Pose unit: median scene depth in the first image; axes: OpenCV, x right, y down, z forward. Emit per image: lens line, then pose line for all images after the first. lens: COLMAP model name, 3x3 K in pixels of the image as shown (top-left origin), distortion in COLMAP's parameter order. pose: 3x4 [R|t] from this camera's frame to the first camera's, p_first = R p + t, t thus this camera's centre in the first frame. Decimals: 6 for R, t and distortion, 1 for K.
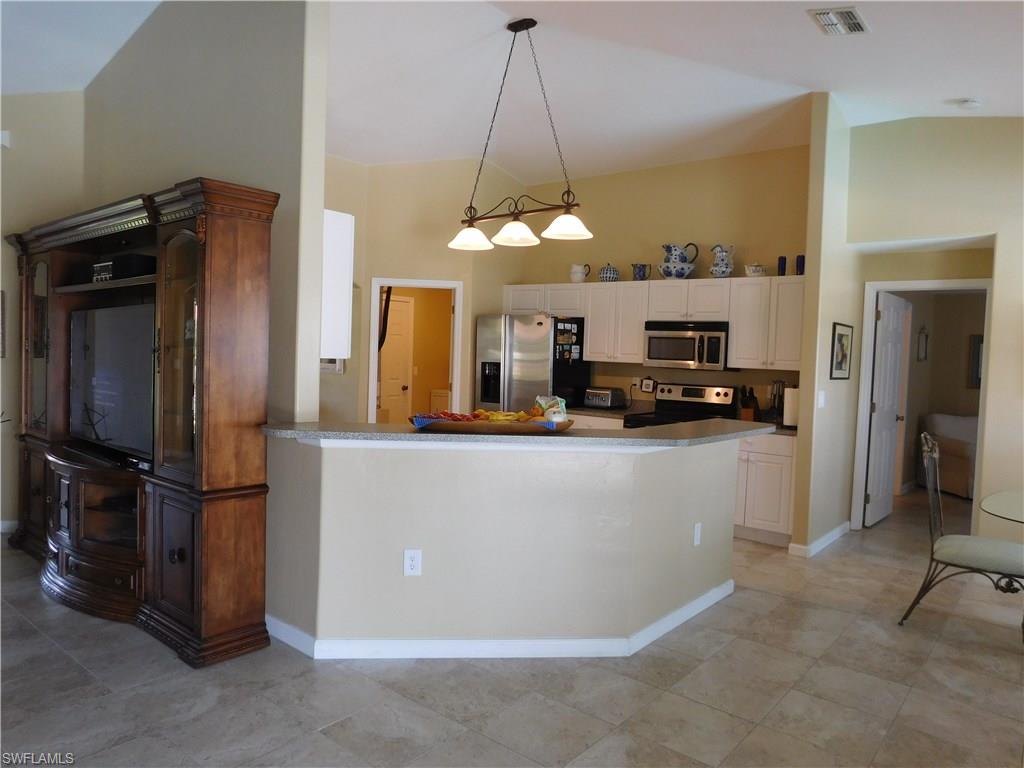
lens RADIAL K [[706.6, 0, 507.9], [0, 706.6, 380.2], [0, 0, 1]] dist [-0.081410, 0.065083]
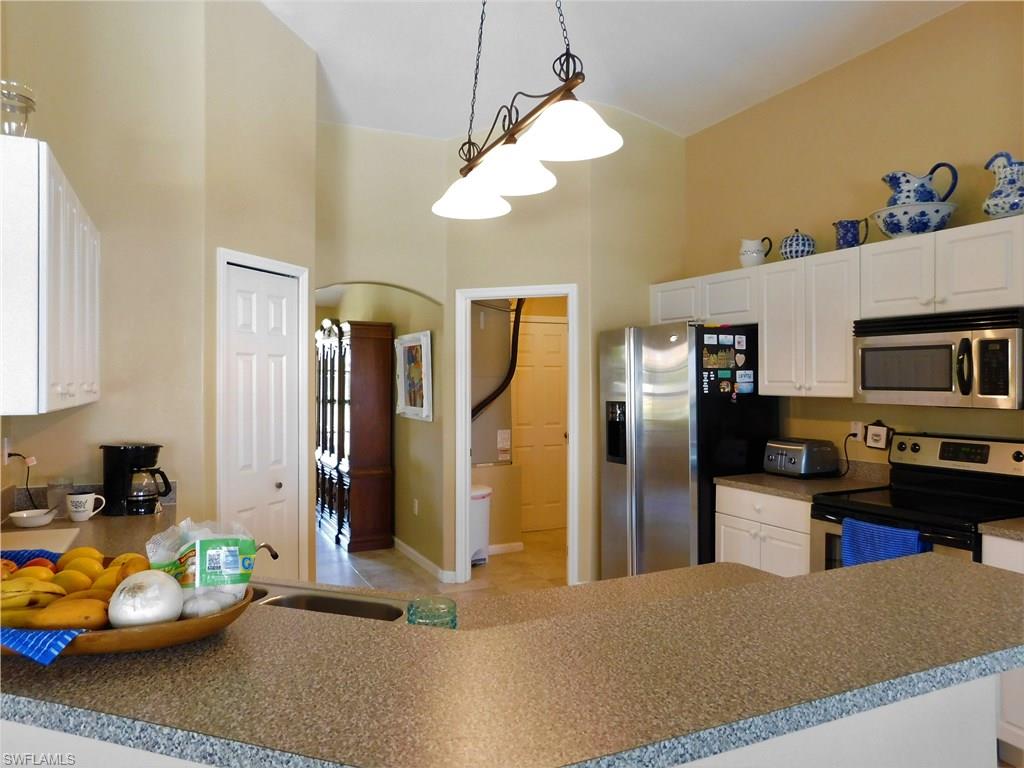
lens RADIAL K [[706.6, 0, 507.9], [0, 706.6, 380.2], [0, 0, 1]] dist [-0.081410, 0.065083]
pose [[0.908580, -0.038452, -0.415938, 0.168152], [0.019104, 0.998537, -0.050579, -0.015091], [0.417274, 0.038009, 0.907985, 0.391354]]
